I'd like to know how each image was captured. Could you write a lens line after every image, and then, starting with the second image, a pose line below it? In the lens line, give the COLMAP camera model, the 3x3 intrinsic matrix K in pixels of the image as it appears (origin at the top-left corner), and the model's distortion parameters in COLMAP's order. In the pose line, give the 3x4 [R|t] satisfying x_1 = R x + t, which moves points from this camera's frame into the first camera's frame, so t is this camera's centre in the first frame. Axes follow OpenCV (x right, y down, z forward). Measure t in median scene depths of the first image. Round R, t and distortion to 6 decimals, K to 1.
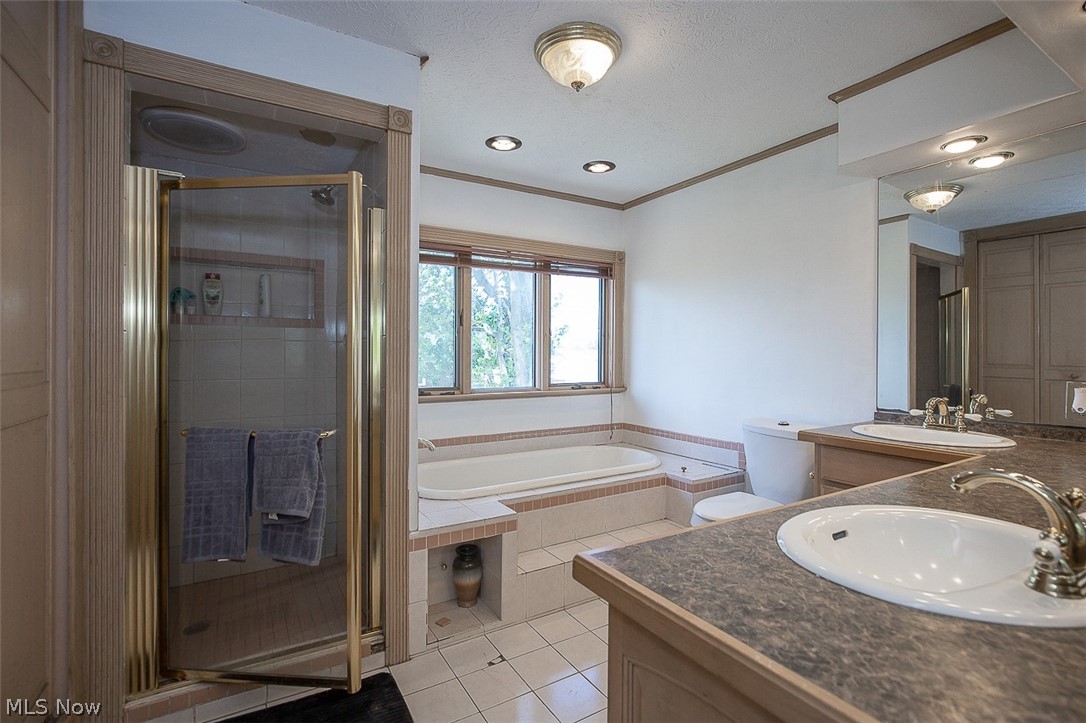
lens RADIAL K [[501.0, 0, 539.7], [0, 501.0, 354.6], [0, 0, 1]] dist [-0.013827, 0.000157]
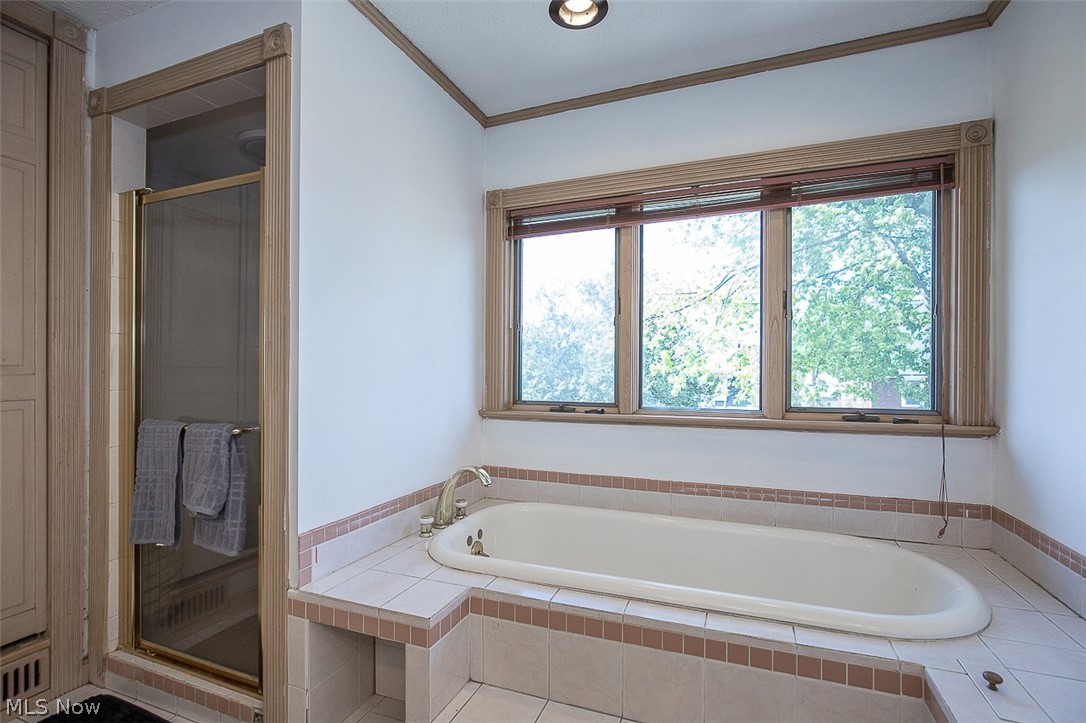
lens RADIAL K [[501.0, 0, 548.9], [0, 501.0, 367.8], [0, 0, 1]] dist [-0.013827, 0.000157]
pose [[0.615807, 0.002203, -0.787894, 0.321328], [-0.007644, 0.999966, -0.003179, 0.021619], [0.787860, 0.007981, 0.615803, 0.503116]]
